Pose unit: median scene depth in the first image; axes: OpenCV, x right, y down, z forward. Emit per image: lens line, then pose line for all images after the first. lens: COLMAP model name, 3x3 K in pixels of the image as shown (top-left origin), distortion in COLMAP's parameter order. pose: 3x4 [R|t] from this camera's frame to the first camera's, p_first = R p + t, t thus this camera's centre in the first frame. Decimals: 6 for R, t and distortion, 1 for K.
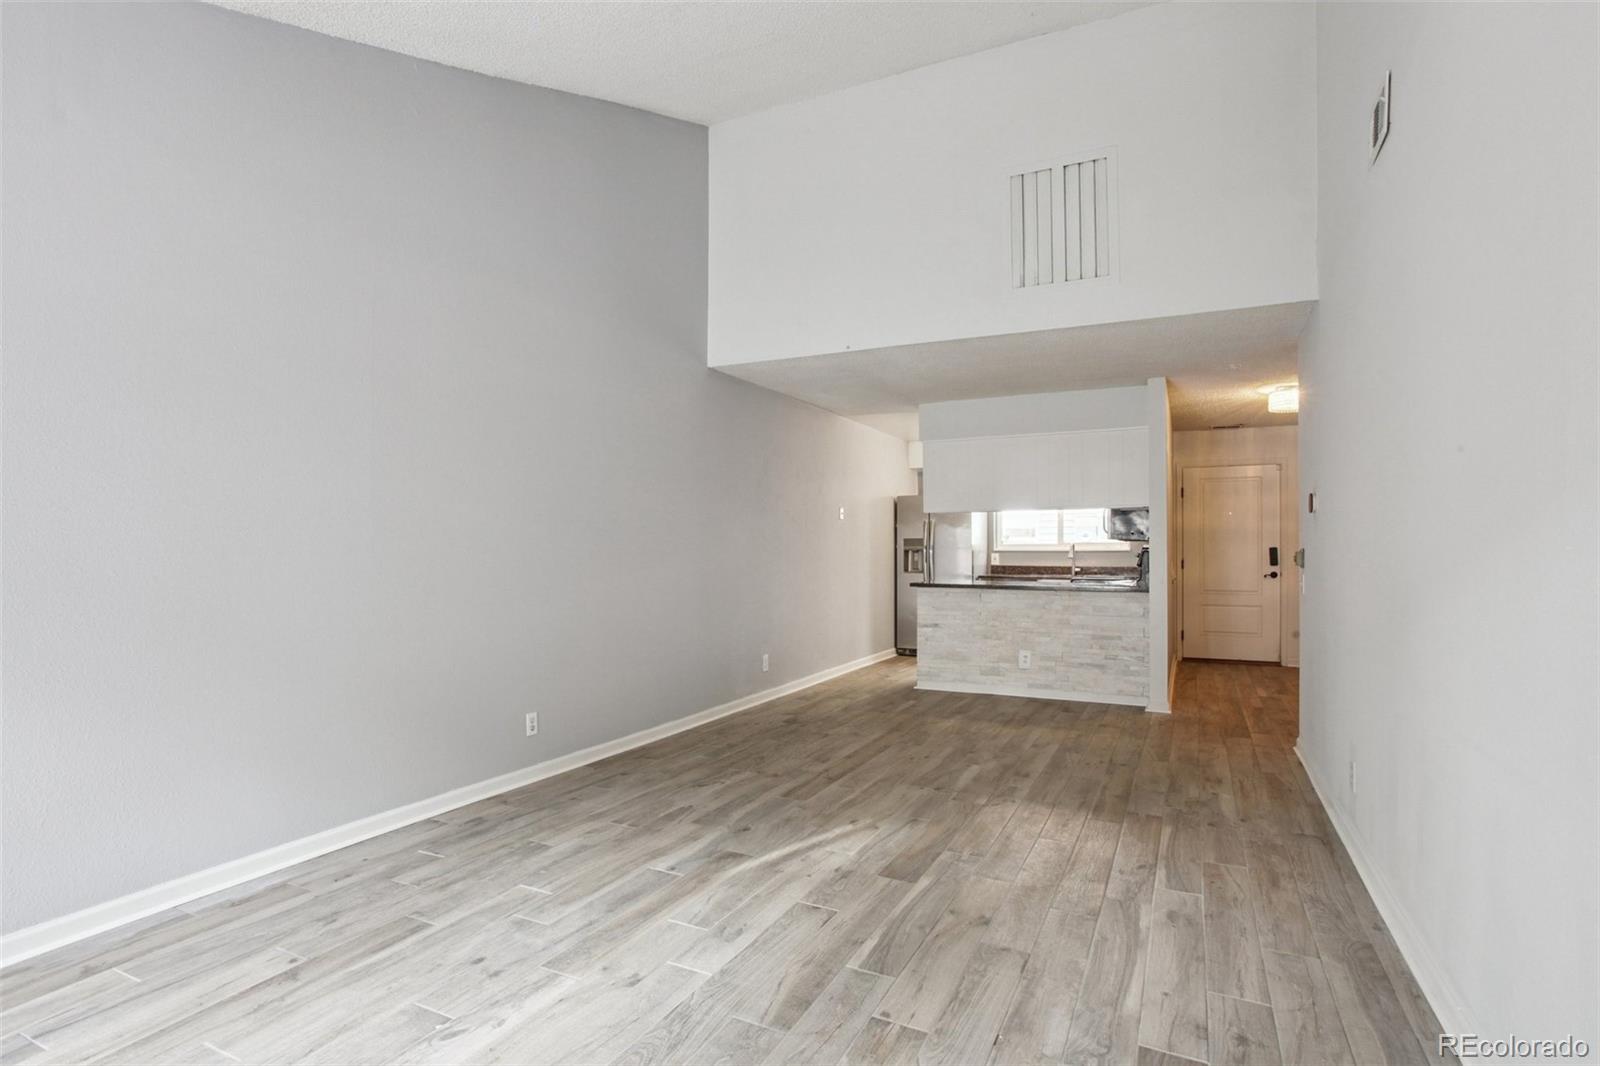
lens RADIAL K [[795.7, 0, 800.0], [0, 795.7, 533.0], [0, 0, 1]] dist [-0.051679, 0.027717]
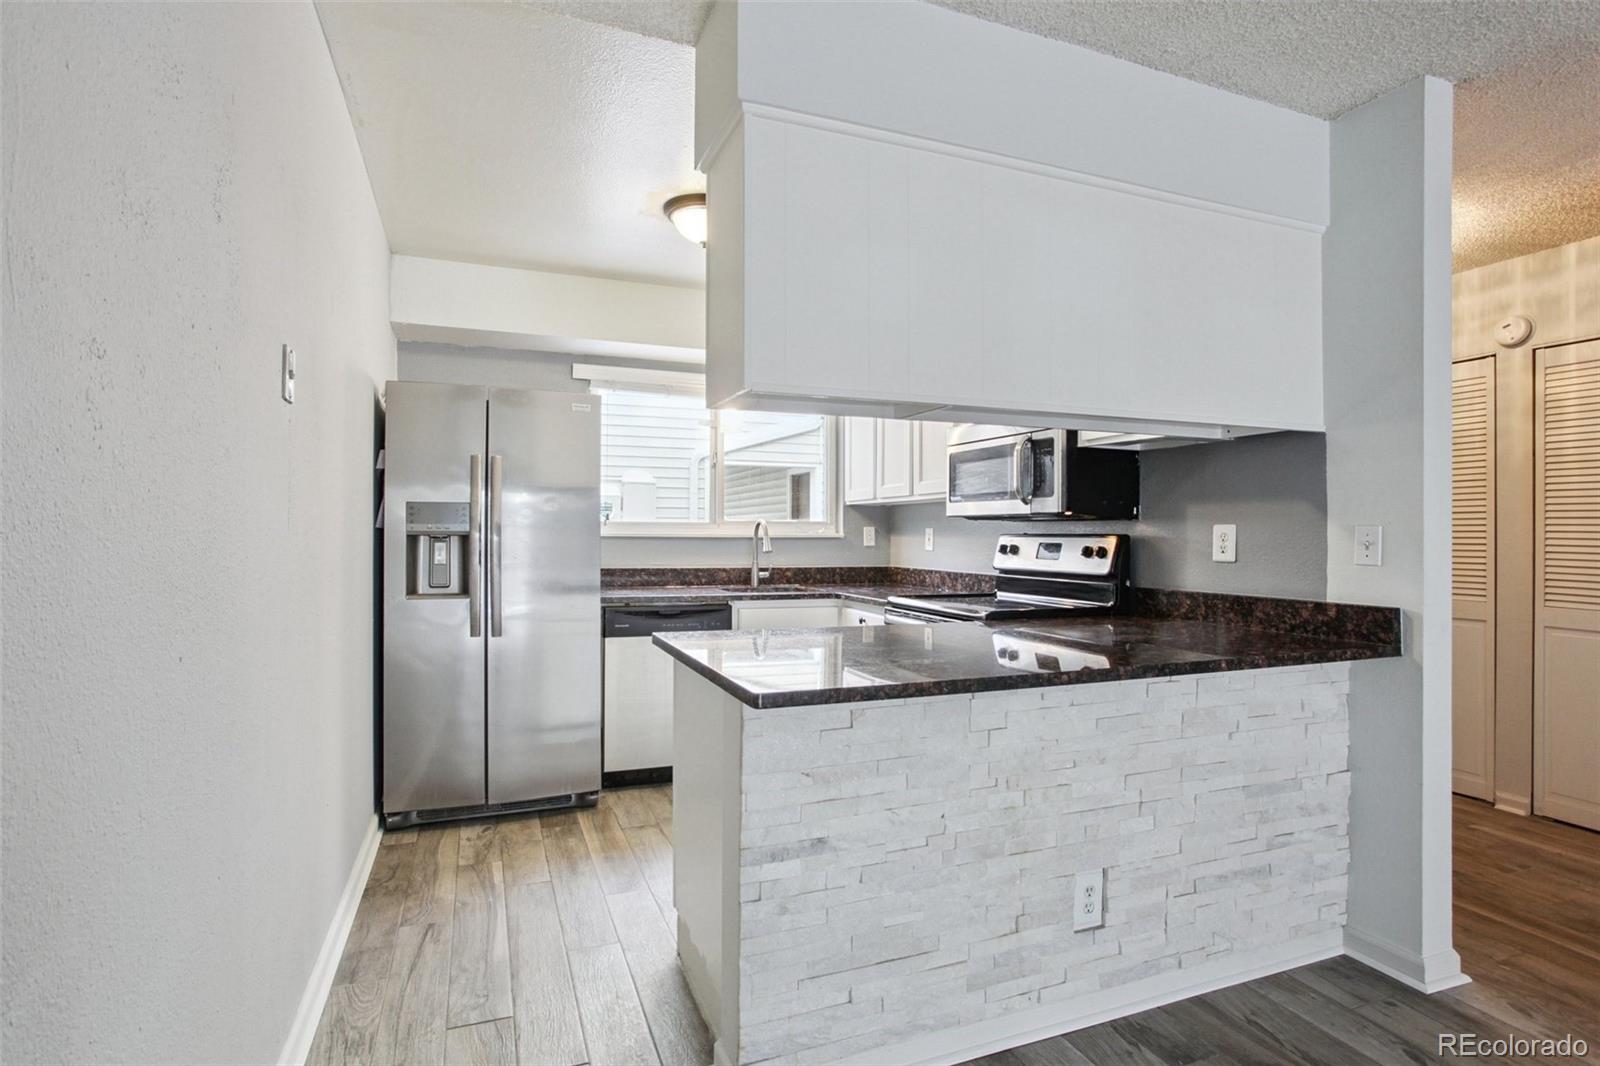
lens RADIAL K [[795.7, 0, 800.0], [0, 795.7, 533.0], [0, 0, 1]] dist [-0.051679, 0.027717]
pose [[0.666633, 0.006103, 0.745361, -0.029375], [-0.024189, 0.999617, 0.013449, 0.028489], [-0.744994, -0.026995, 0.666525, 1.505742]]
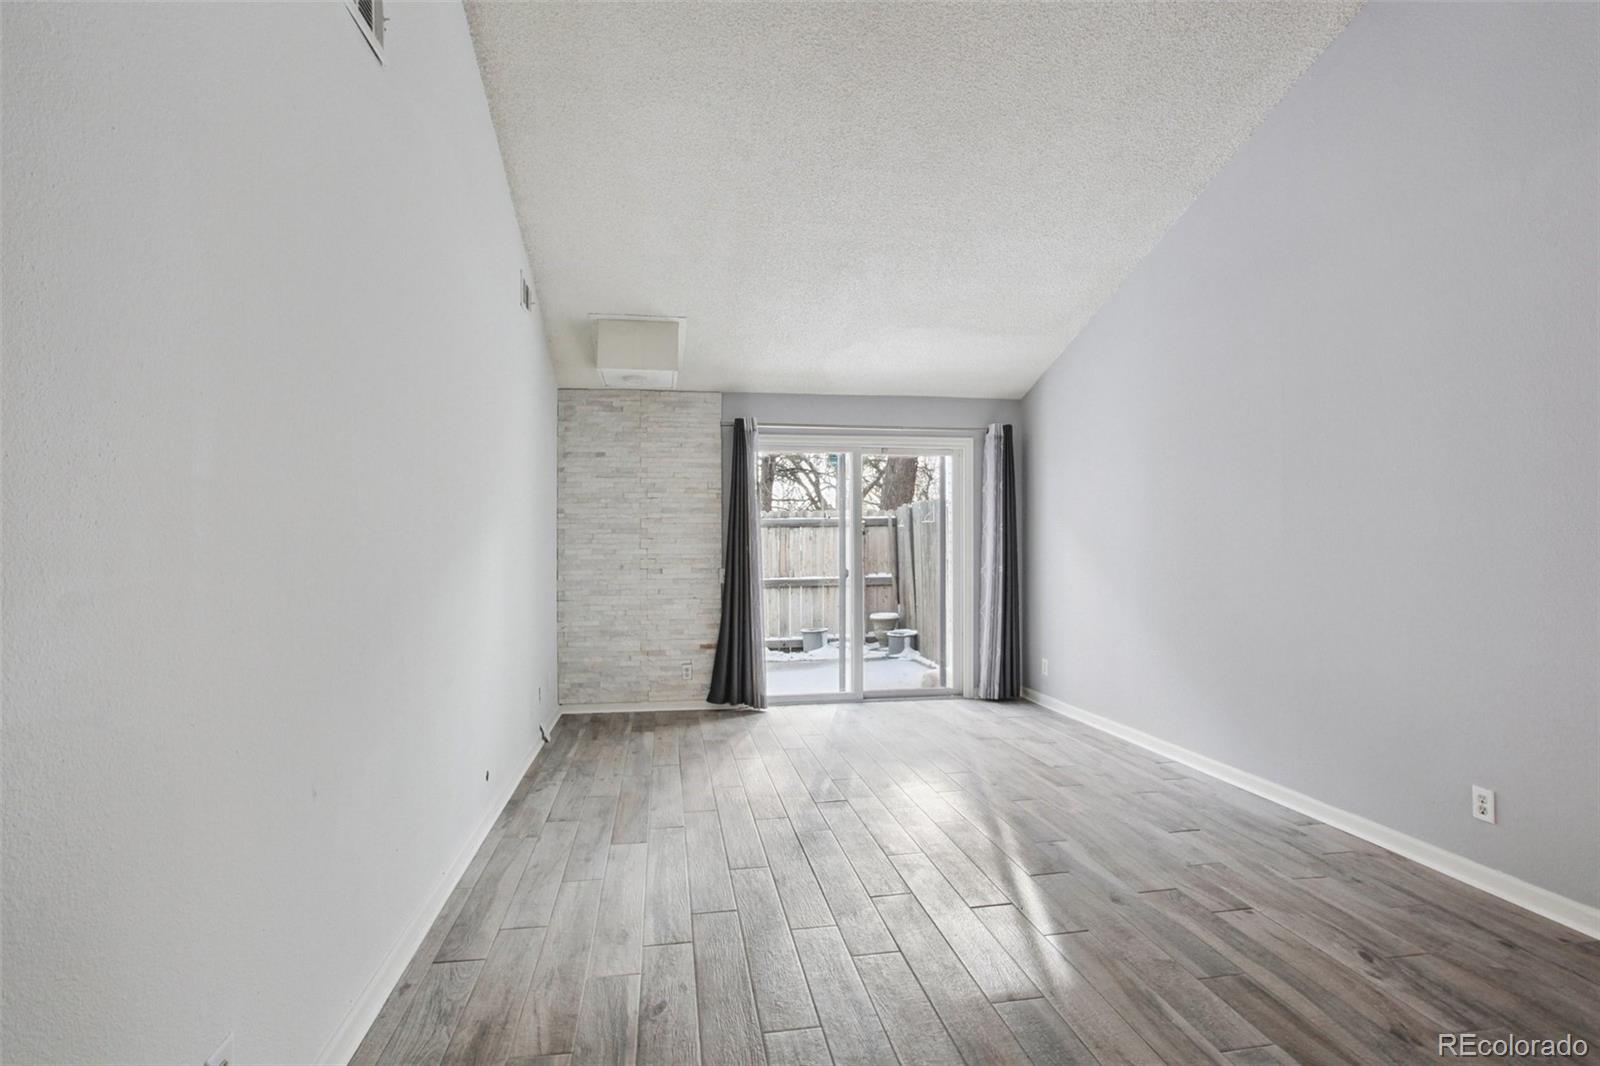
lens RADIAL K [[780.2, 0, 790.4], [0, 780.2, 537.3], [0, 0, 1]] dist [-0.034152, 0.000986]
pose [[-0.814686, -0.004962, -0.579881, 0.576976], [0.015485, 0.999421, -0.030307, 0.020243], [0.579696, -0.033670, -0.814137, 1.277442]]
